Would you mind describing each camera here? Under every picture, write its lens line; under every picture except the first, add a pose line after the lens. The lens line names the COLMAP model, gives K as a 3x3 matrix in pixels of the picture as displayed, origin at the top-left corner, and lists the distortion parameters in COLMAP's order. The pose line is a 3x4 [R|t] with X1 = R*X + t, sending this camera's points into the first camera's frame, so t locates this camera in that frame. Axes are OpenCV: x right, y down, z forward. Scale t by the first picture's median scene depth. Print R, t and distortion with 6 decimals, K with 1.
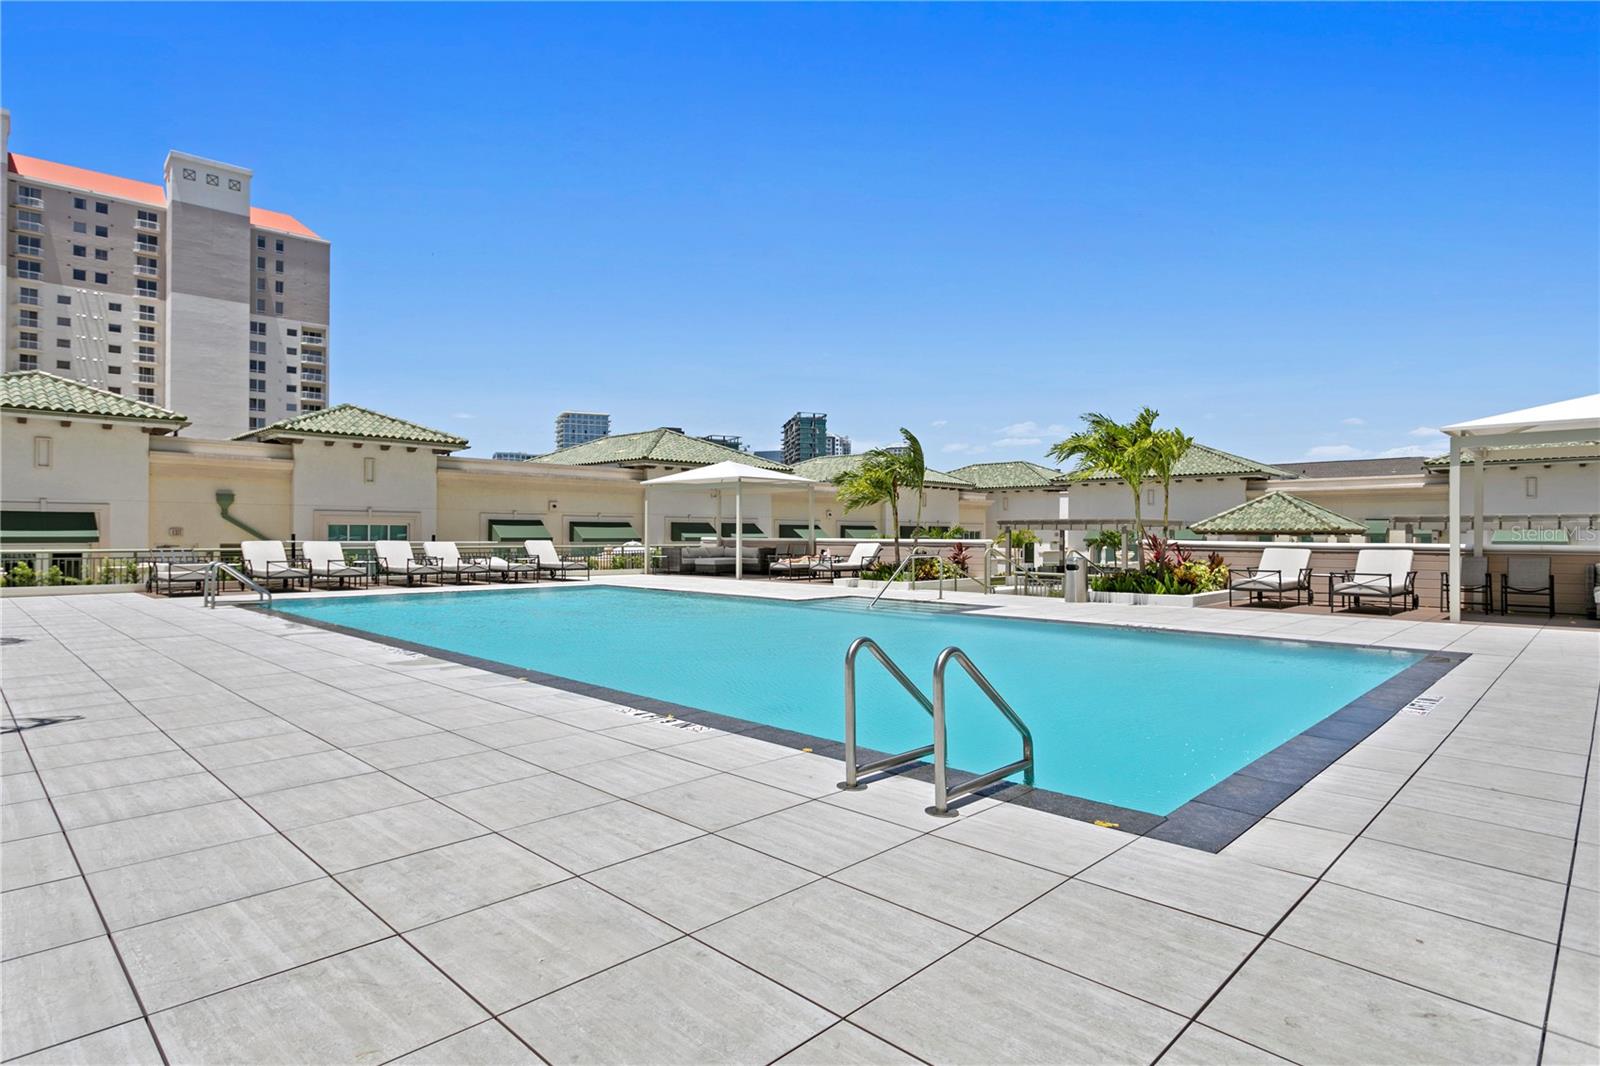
lens RADIAL K [[847.5, 0, 797.8], [0, 847.5, 530.5], [0, 0, 1]] dist [0.000508, 0.000316]
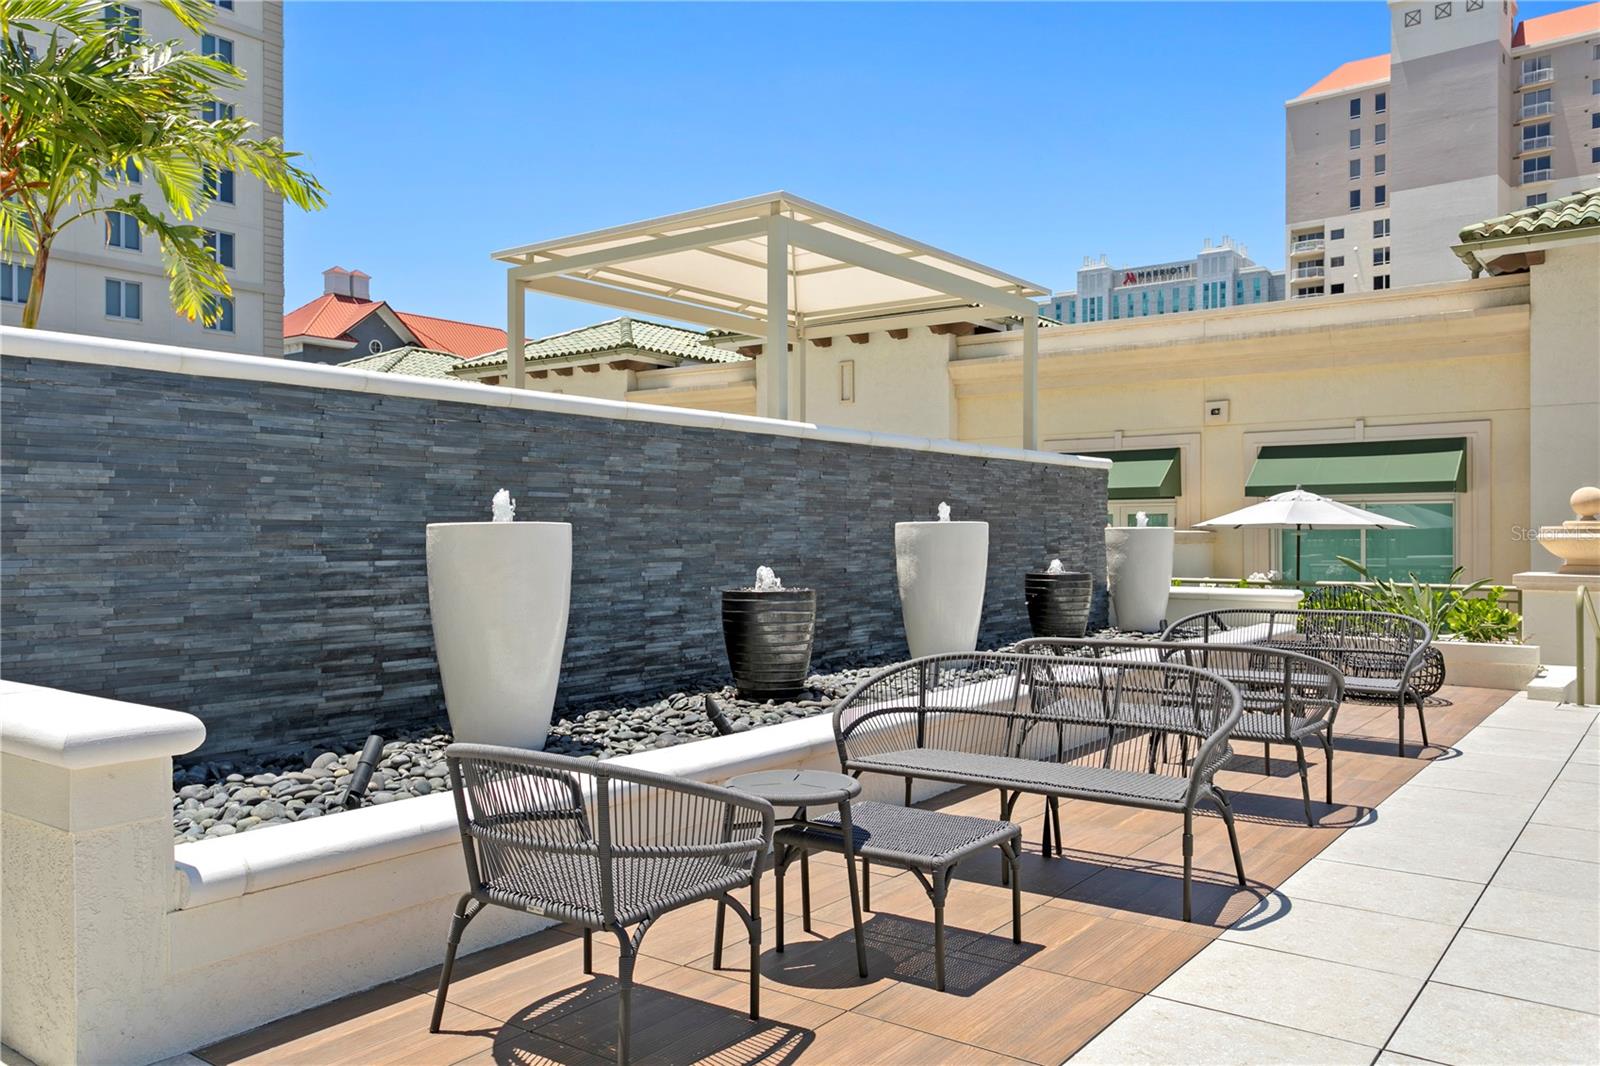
lens RADIAL K [[1226.6, 0, 799.3], [0, 1226.6, 532.5], [0, 0, 1]] dist [0.013718, 0.006094]
pose [[0.127665, -0.003171, -0.991812, 0.080476], [0.006426, 0.999977, -0.002369, 0.008709], [0.991797, -0.006071, 0.127682, 0.212951]]
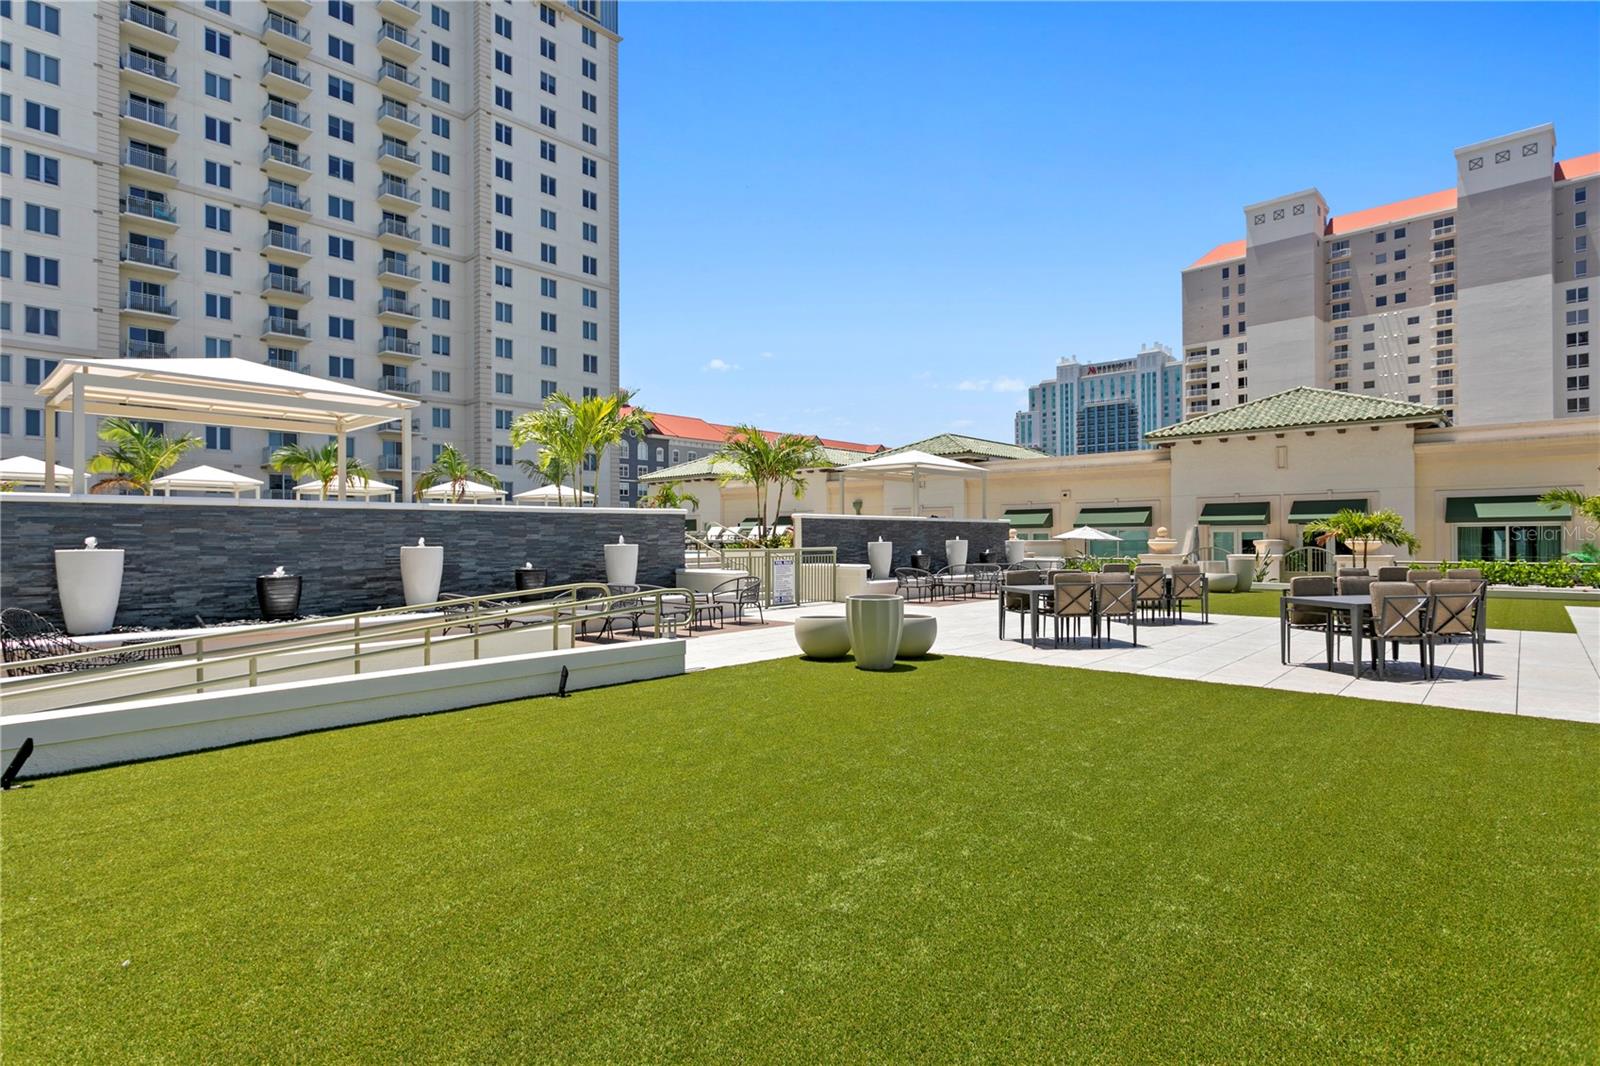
lens RADIAL K [[808.9, 0, 797.7], [0, 808.9, 538.2], [0, 0, 1]] dist [0.005129, 0.000746]
pose [[0.037275, -0.003733, -0.999298, 0.196330], [0.009654, 0.999948, -0.003375, 0.007850], [0.999258, -0.009521, 0.037309, 0.186464]]
